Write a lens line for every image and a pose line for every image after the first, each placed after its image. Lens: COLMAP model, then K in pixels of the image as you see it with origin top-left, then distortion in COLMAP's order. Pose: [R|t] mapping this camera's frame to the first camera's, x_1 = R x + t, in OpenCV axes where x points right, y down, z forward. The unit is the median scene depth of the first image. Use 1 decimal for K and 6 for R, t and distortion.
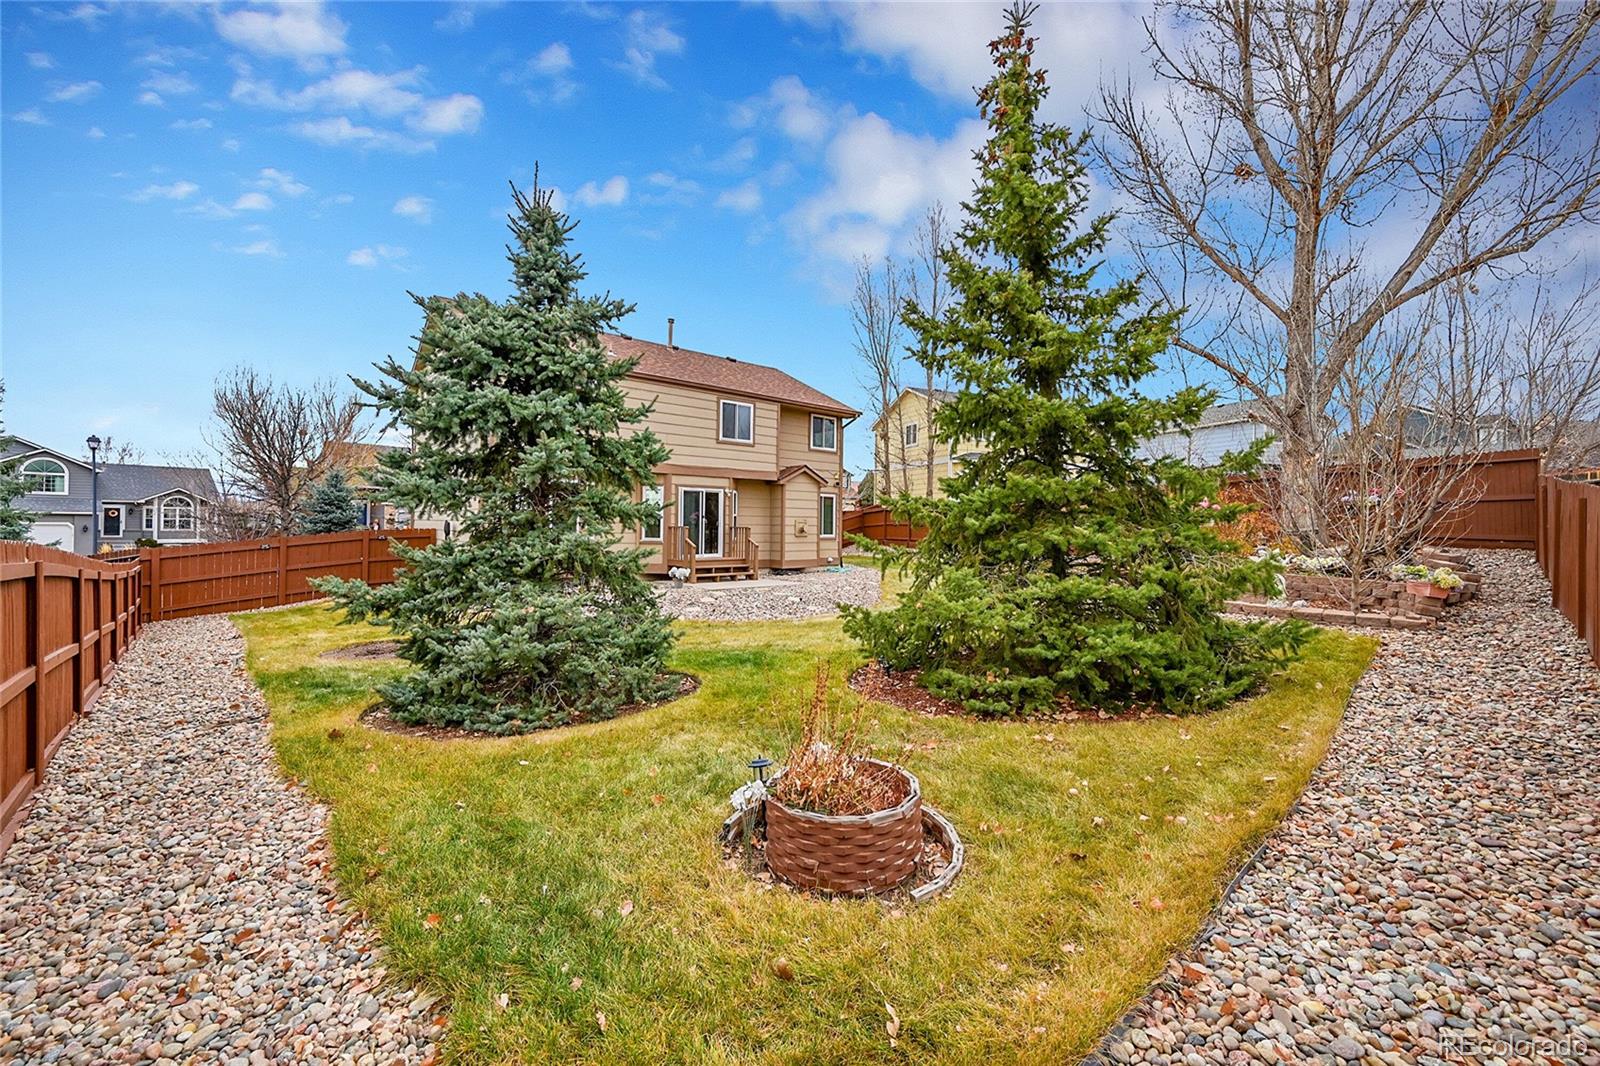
lens RADIAL K [[617.2, 0, 801.2], [0, 617.2, 533.8], [0, 0, 1]] dist [-0.001650, -0.000016]
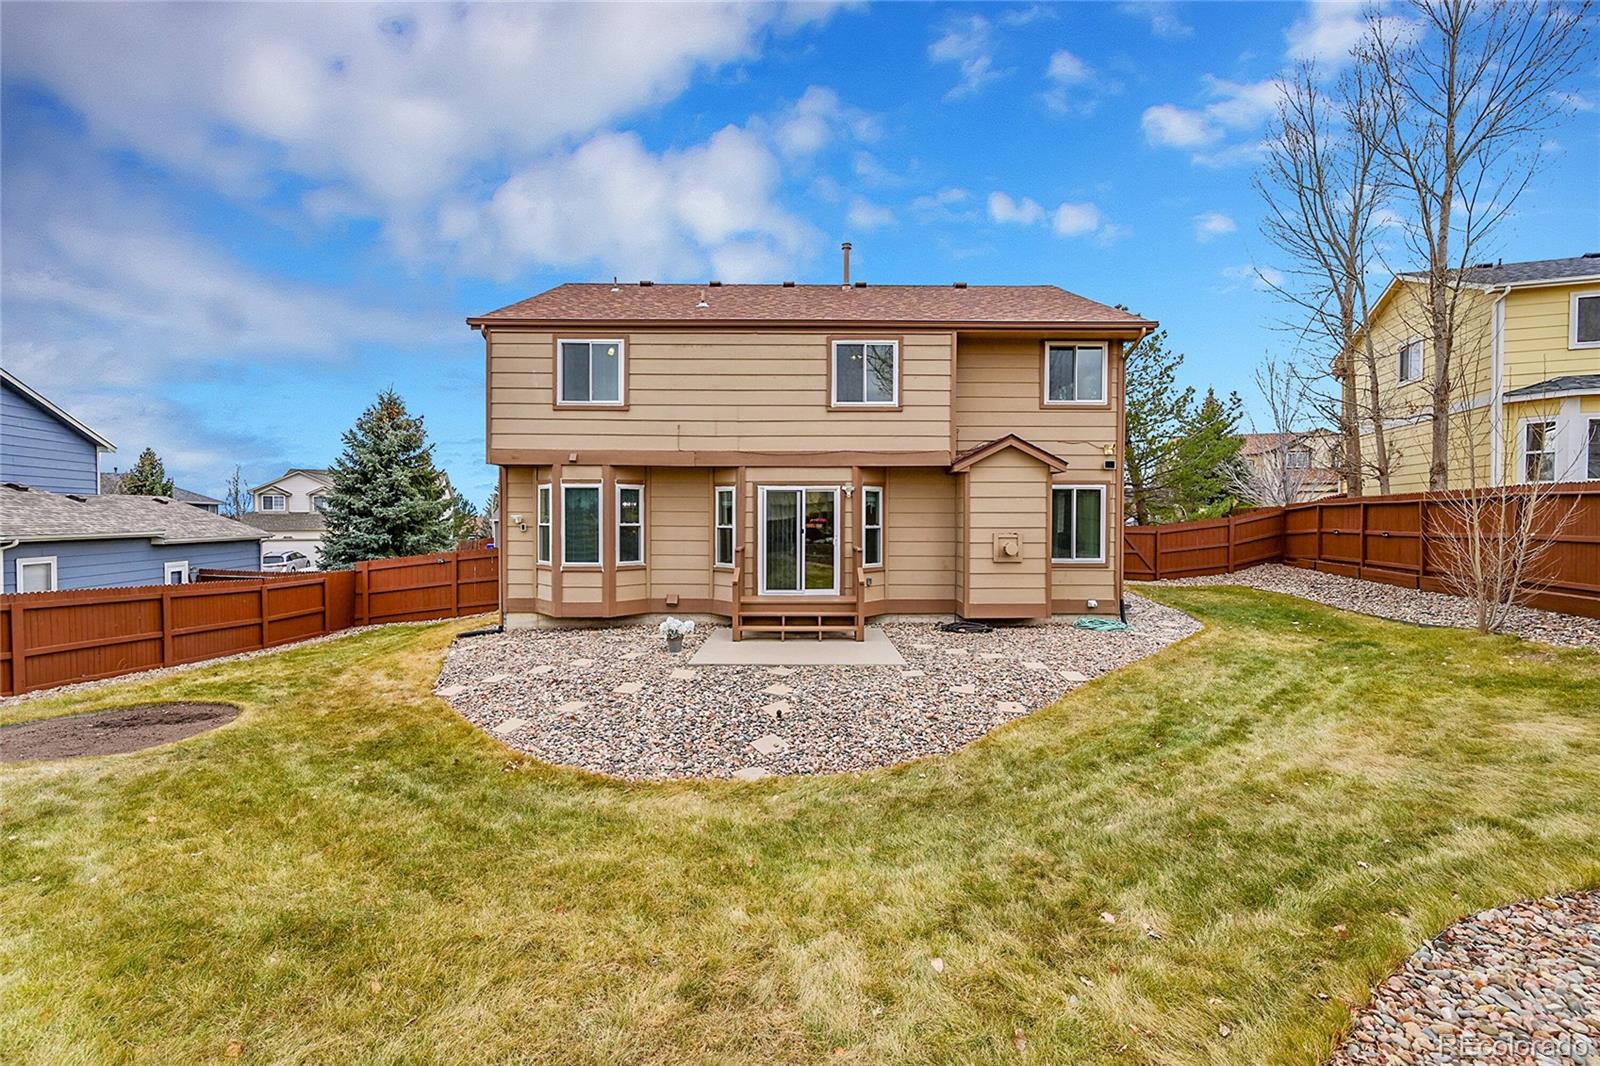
lens RADIAL K [[617.2, 0, 798.5], [0, 617.2, 523.1], [0, 0, 1]] dist [-0.001650, -0.000016]
pose [[0.768926, 0.005493, -0.639314, 0.221890], [-0.002693, 0.999982, 0.005352, -0.035795], [0.639332, -0.002393, 0.768927, 0.467930]]
